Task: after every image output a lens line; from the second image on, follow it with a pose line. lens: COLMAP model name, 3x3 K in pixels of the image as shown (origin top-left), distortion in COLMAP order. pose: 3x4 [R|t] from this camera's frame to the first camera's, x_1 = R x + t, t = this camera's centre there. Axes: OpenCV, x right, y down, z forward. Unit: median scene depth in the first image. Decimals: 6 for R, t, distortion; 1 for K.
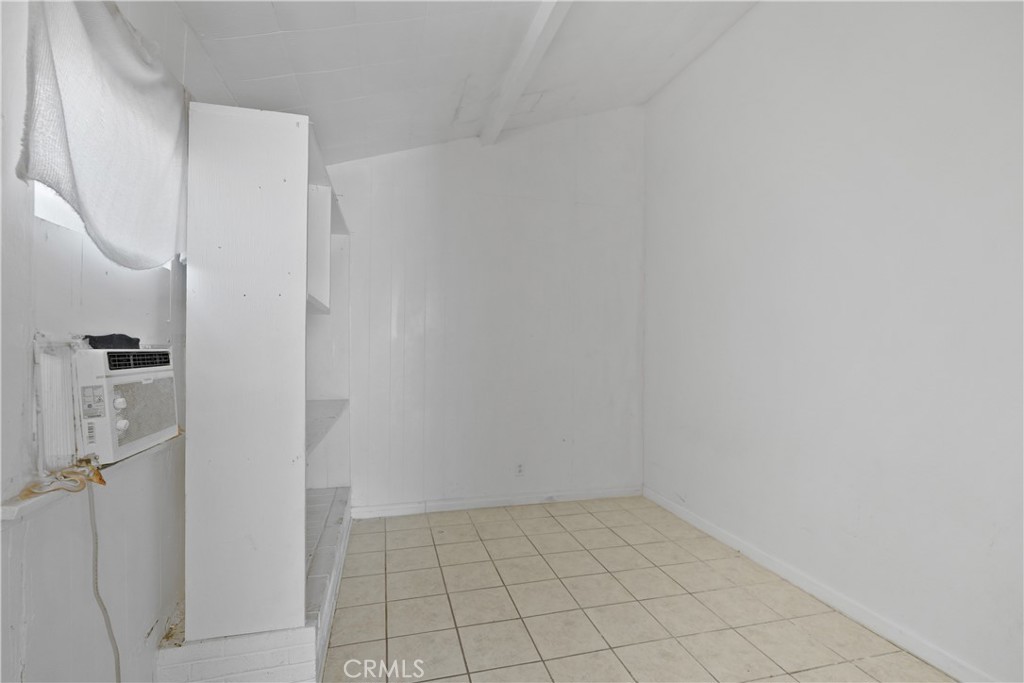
lens RADIAL K [[457.7, 0, 515.8], [0, 457.7, 342.2], [0, 0, 1]] dist [-0.014852, 0.010122]
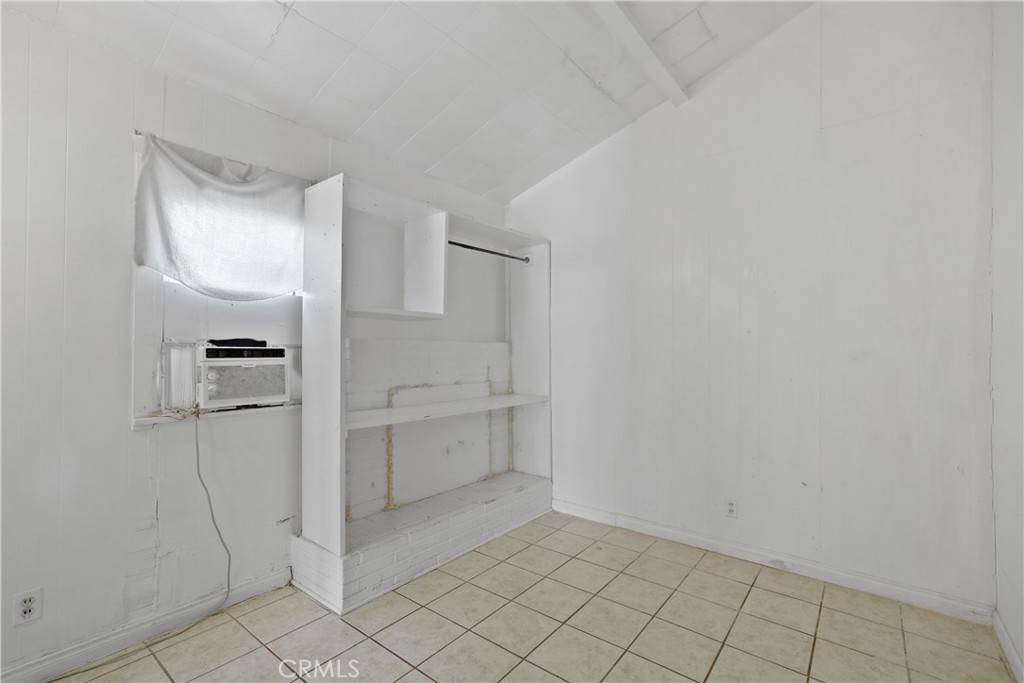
lens RADIAL K [[457.7, 0, 515.8], [0, 457.7, 342.2], [0, 0, 1]] dist [-0.014852, 0.010122]
pose [[0.602826, -0.015446, -0.797723, 0.514303], [0.010984, 0.999879, -0.011060, 0.012351], [0.797797, -0.002095, 0.602922, 0.346459]]
